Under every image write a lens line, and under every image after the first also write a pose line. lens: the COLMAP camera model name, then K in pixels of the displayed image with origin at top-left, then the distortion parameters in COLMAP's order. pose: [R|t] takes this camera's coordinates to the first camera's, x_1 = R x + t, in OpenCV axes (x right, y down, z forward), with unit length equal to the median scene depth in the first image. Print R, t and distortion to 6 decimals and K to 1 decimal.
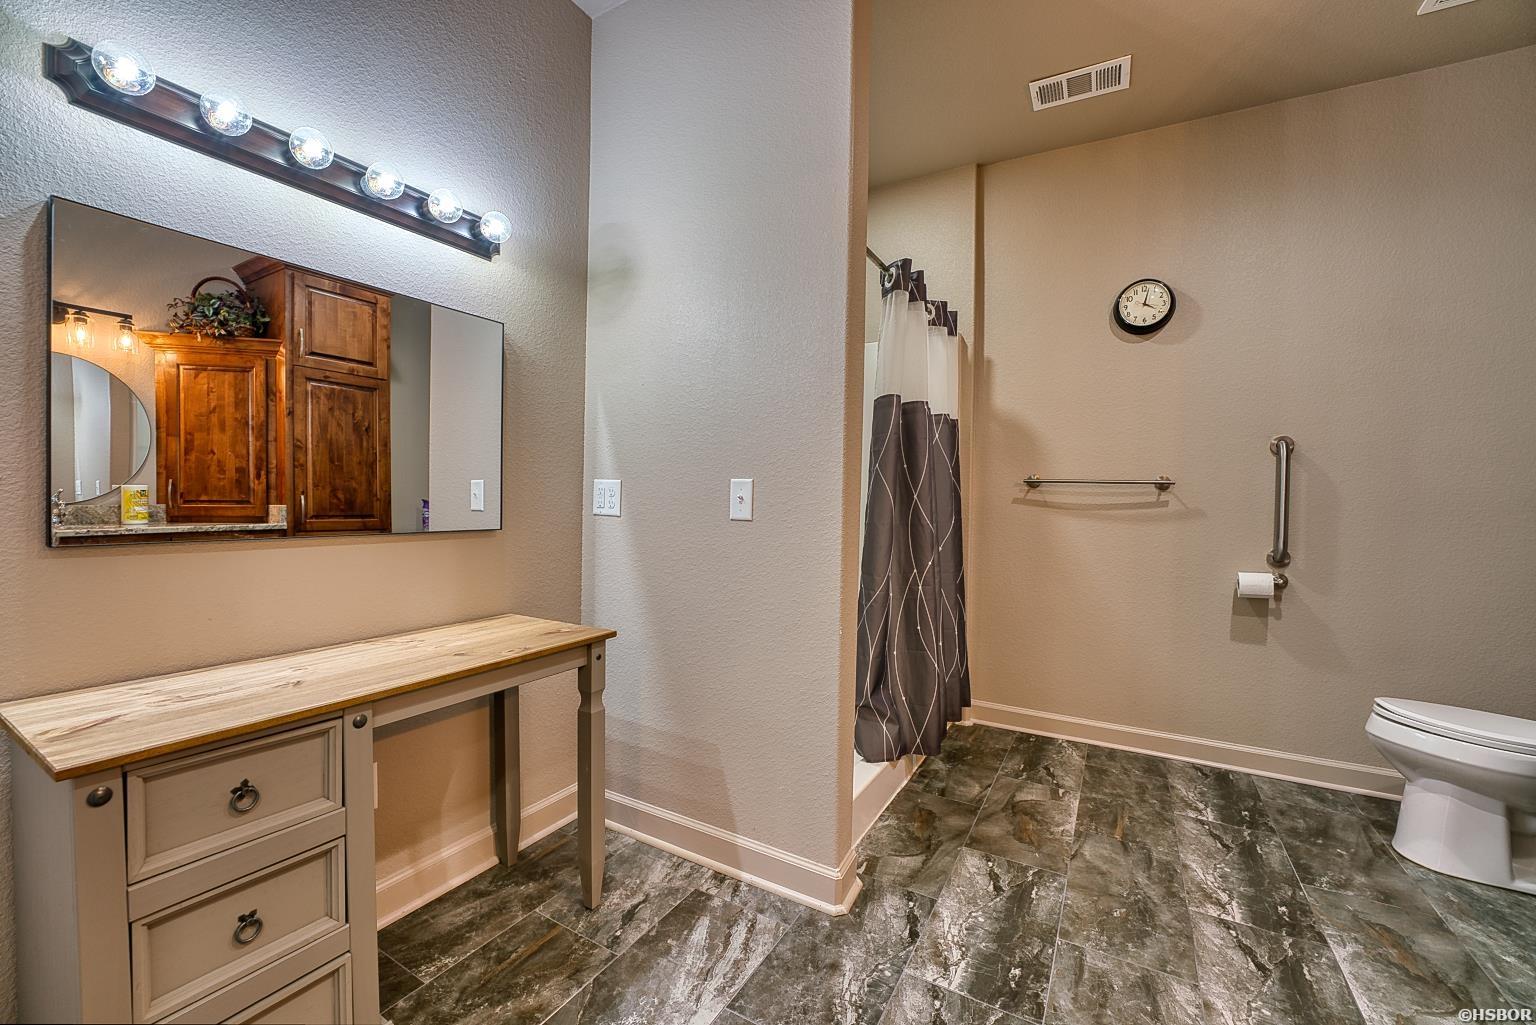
lens RADIAL K [[629.9, 0, 760.8], [0, 629.9, 504.9], [0, 0, 1]] dist [-0.025534, 0.002803]
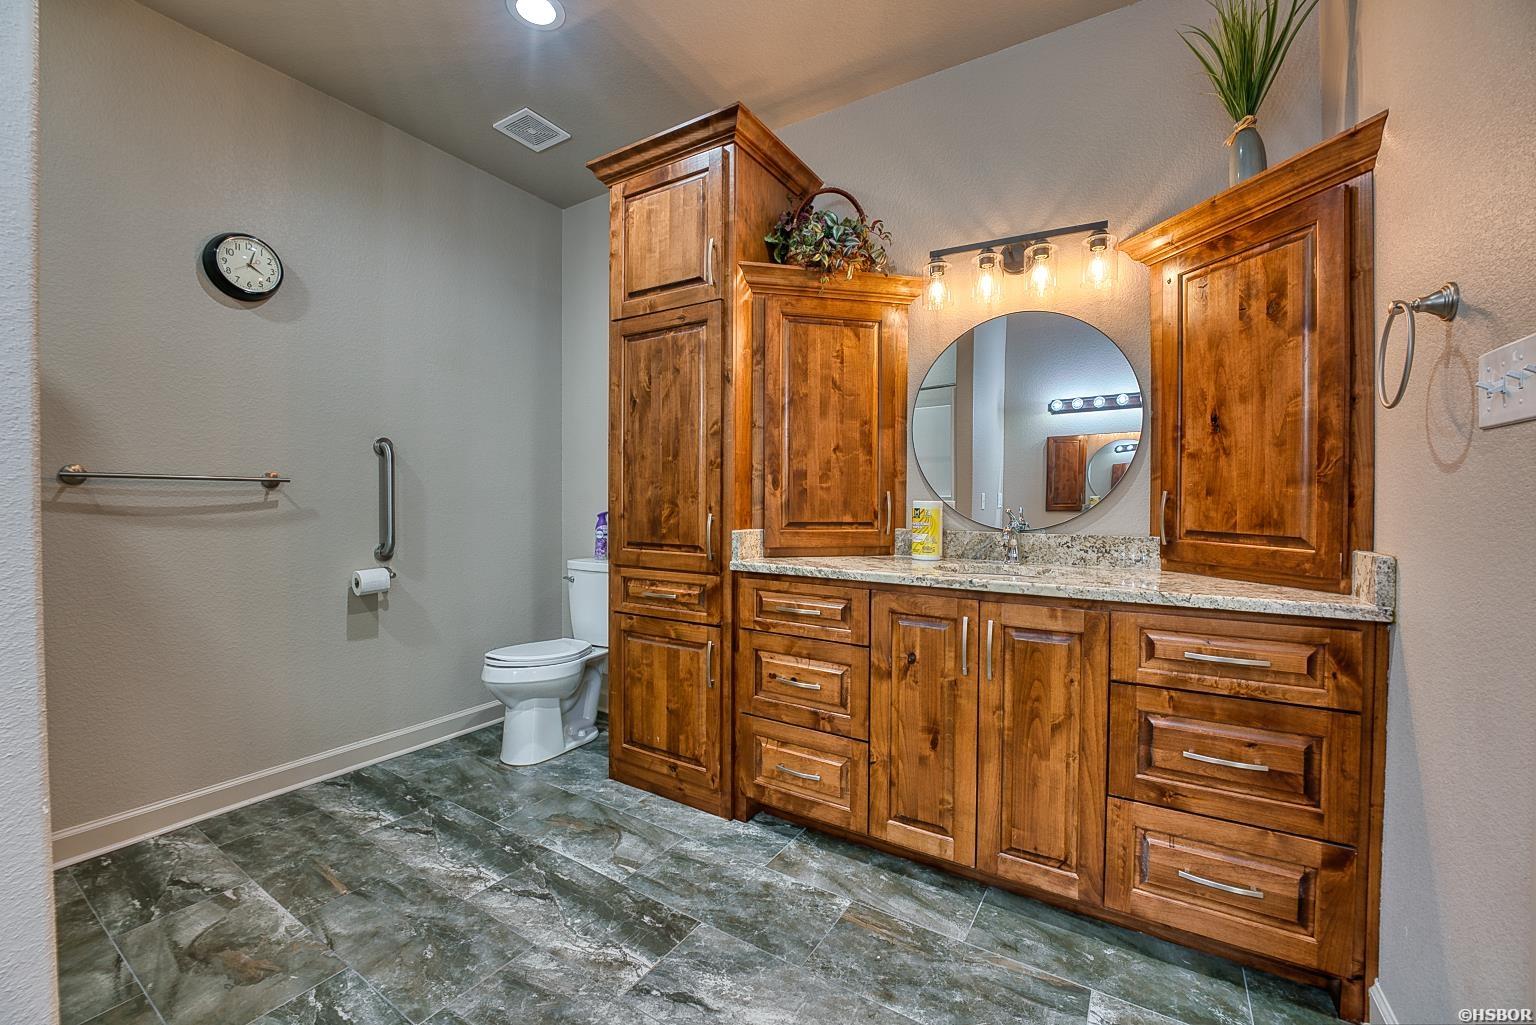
lens RADIAL K [[629.9, 0, 754.7], [0, 629.9, 503.8], [0, 0, 1]] dist [-0.025534, 0.002803]
pose [[0.033064, -0.029468, 0.999019, -0.242696], [0.011021, 0.999515, 0.029117, -0.025449], [-0.999392, 0.010047, 0.033372, 0.374414]]
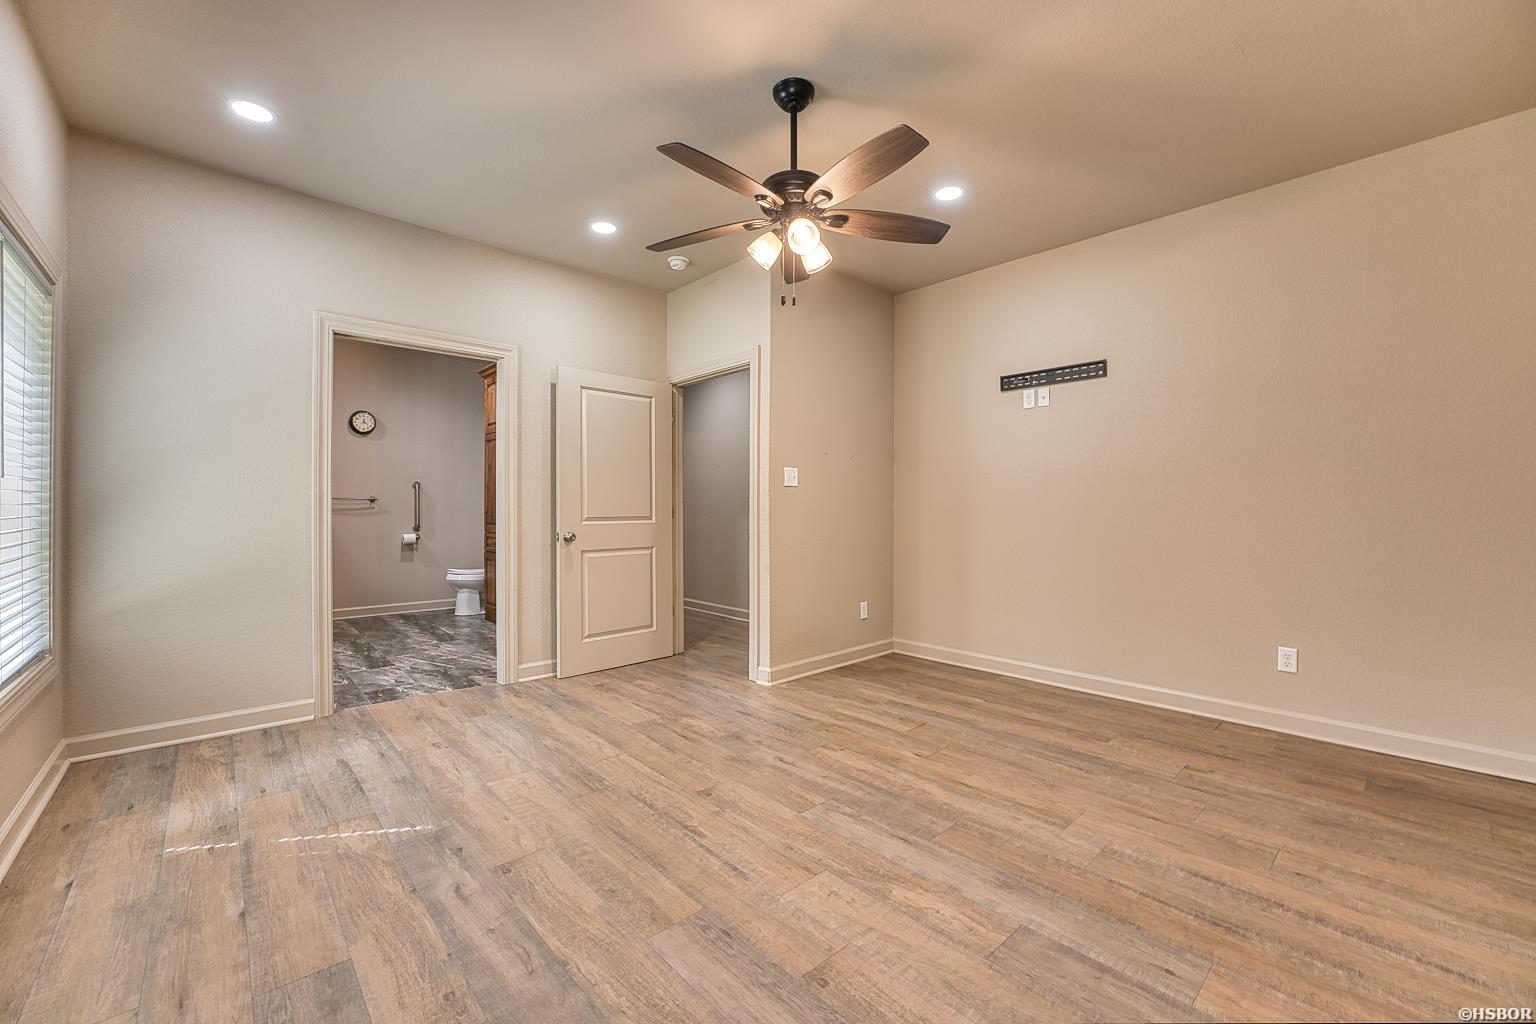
lens RADIAL K [[629.9, 0, 766.6], [0, 629.9, 502.9], [0, 0, 1]] dist [-0.025534, 0.002803]
pose [[0.294375, -0.017072, 0.955538, -1.450680], [0.020509, 0.999723, 0.011543, -0.022401], [-0.955470, 0.016199, 0.294644, -1.386404]]
